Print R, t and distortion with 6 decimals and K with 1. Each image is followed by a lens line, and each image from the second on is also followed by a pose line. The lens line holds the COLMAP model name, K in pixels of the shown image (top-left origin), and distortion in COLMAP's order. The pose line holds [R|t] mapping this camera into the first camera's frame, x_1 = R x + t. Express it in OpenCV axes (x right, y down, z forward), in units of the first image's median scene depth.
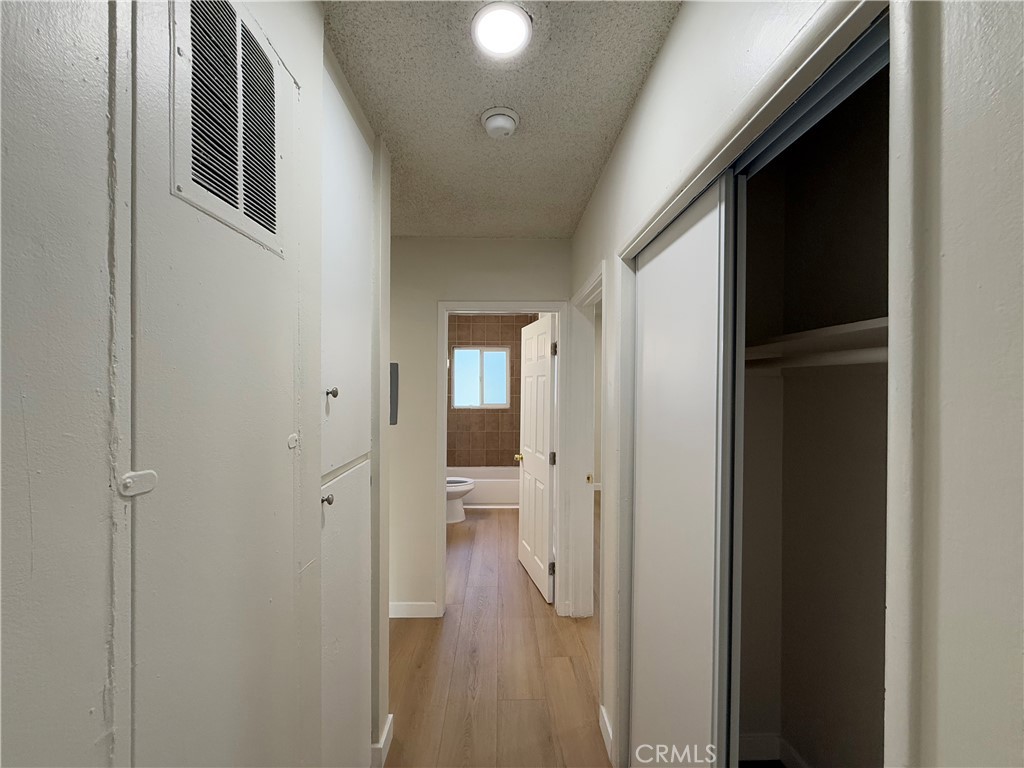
lens RADIAL K [[407.6, 0, 512.0], [0, 407.6, 384.0], [0, 0, 1]] dist [-0.001749, -0.000274]
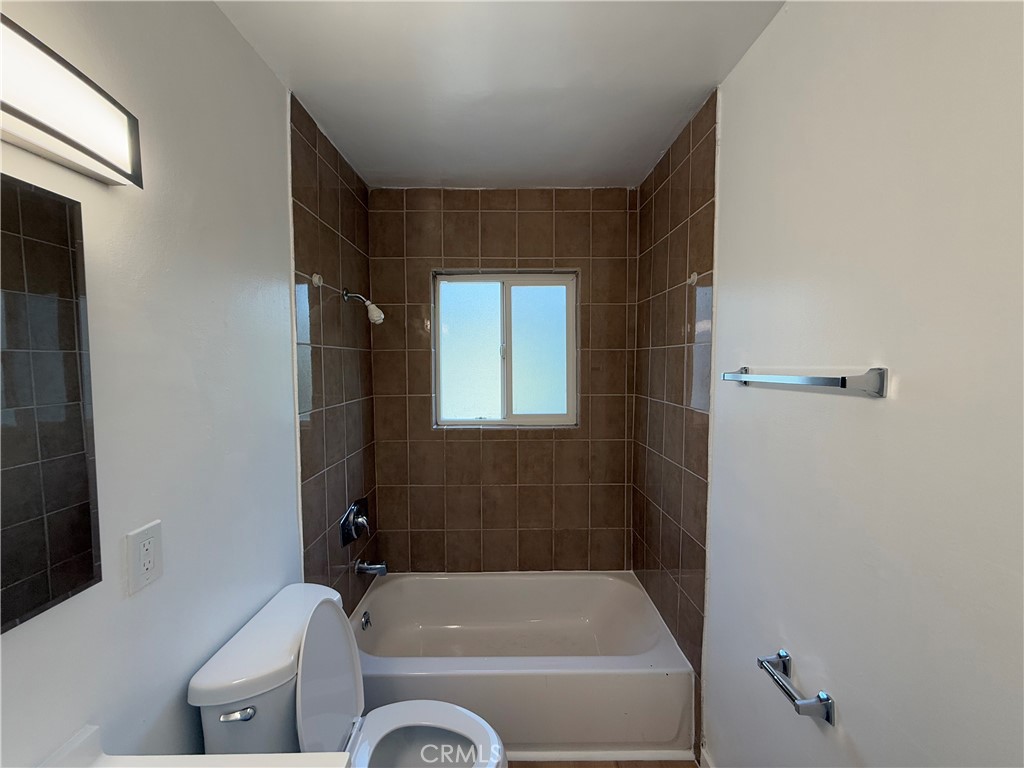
lens RADIAL K [[407.6, 0, 512.0], [0, 407.6, 384.0], [0, 0, 1]] dist [-0.001749, -0.000274]
pose [[0.999865, -0.005610, -0.015430, -0.064290], [0.006349, 0.998813, 0.048298, -0.001874], [0.015140, -0.048389, 0.998714, 0.605783]]
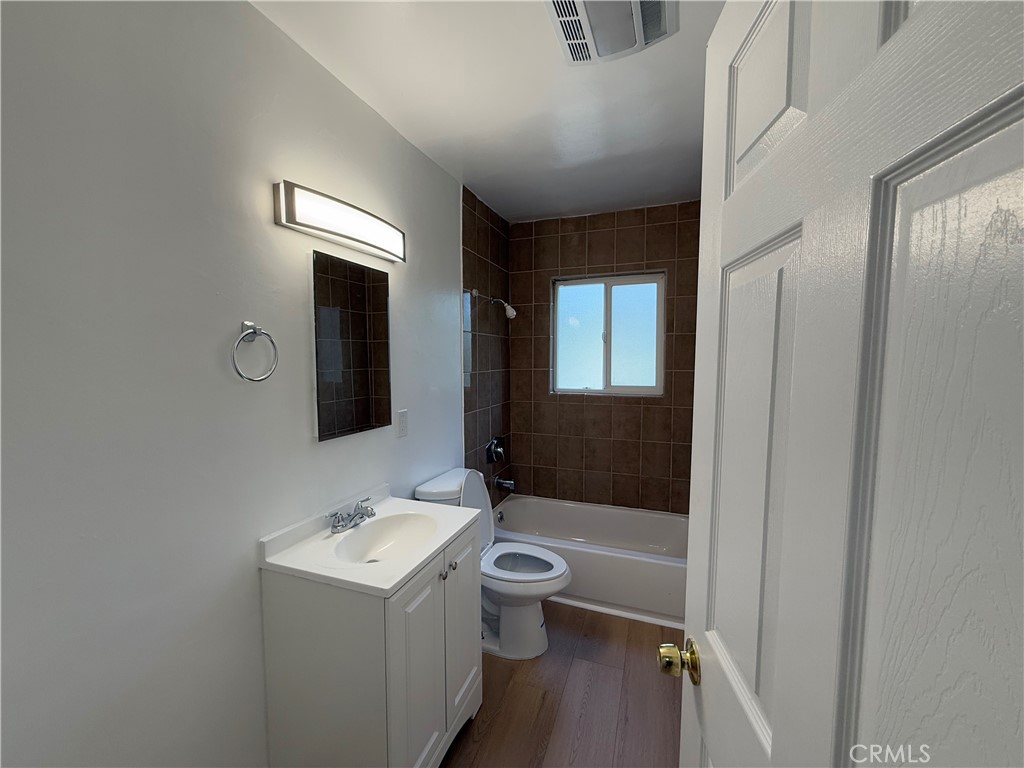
lens RADIAL K [[407.6, 0, 512.0], [0, 407.6, 384.0], [0, 0, 1]] dist [-0.001749, -0.000274]
pose [[0.928720, 0.018962, -0.370297, 0.007156], [0.003285, 0.998232, 0.059356, 0.014719], [0.370768, -0.056341, 0.927015, 0.473443]]
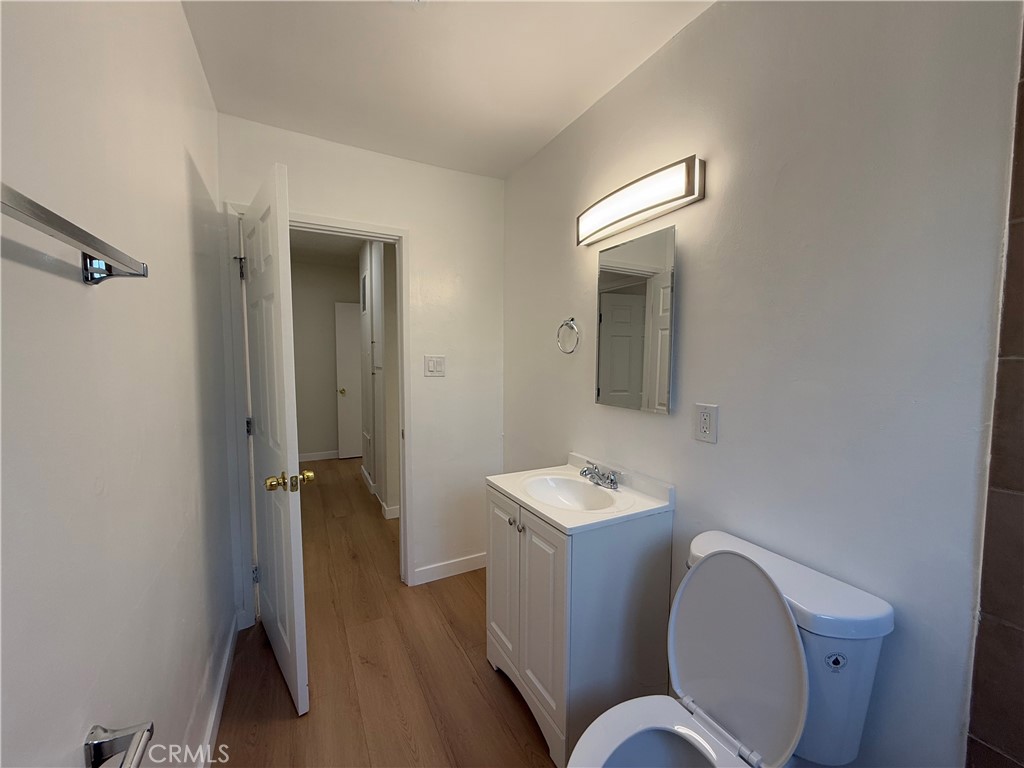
lens RADIAL K [[407.6, 0, 512.0], [0, 407.6, 384.0], [0, 0, 1]] dist [-0.001749, -0.000274]
pose [[-0.894374, 0.019501, -0.446895, 0.004868], [-0.011371, 0.997735, 0.066295, 0.029482], [0.447175, 0.064374, -0.892127, 0.903915]]
